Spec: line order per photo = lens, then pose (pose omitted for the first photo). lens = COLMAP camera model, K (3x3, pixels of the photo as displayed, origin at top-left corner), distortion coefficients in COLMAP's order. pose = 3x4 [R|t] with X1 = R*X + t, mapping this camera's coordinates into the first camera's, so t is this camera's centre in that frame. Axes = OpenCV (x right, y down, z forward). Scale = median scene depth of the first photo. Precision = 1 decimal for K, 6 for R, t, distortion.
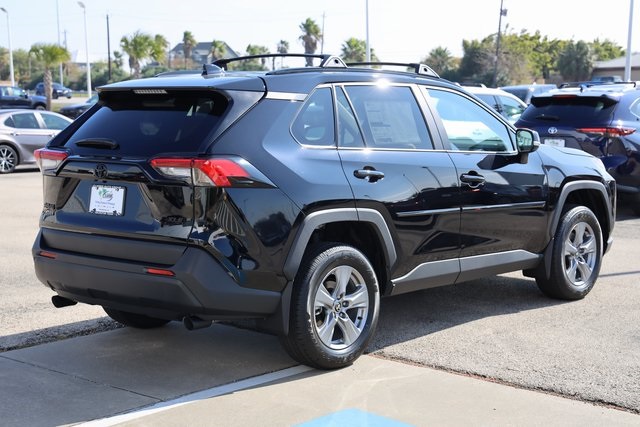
lens RADIAL K [[1071.5, 0, 319.1], [0, 1071.5, 211.6], [0, 0, 1]] dist [0.211681, 0.000000]
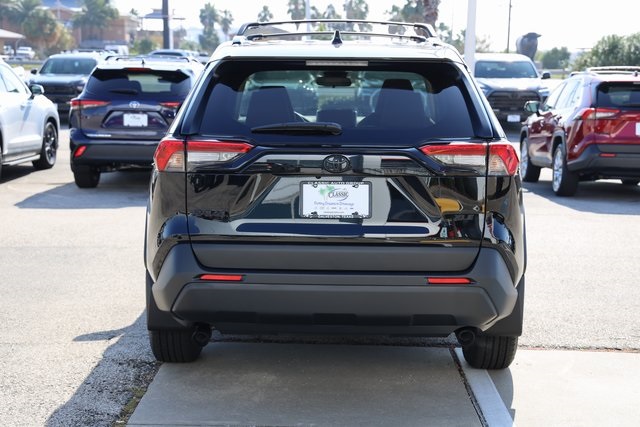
lens RADIAL K [[1071.5, 0, 319.8], [0, 1071.5, 215.2], [0, 0, 1]] dist [0.211681, 0.000000]
pose [[0.757594, -0.074421, 0.648469, -0.541948], [0.055427, 0.997225, 0.049692, -0.029765], [-0.650368, -0.001704, 0.759617, 0.306866]]
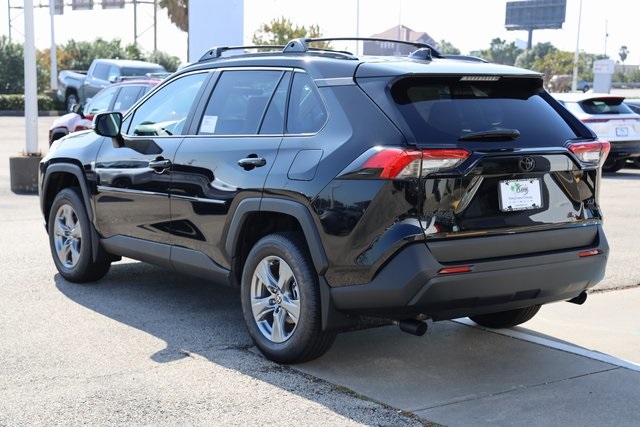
lens RADIAL K [[1037.0, 0, 319.5], [0, 1037.0, 213.6], [0, 0, 1]] dist [0.187983, 0.000000]
pose [[0.202897, -0.114780, 0.972450, -0.843882], [0.087035, 0.991289, 0.098844, -0.075011], [-0.975324, 0.064582, 0.211120, 0.738638]]
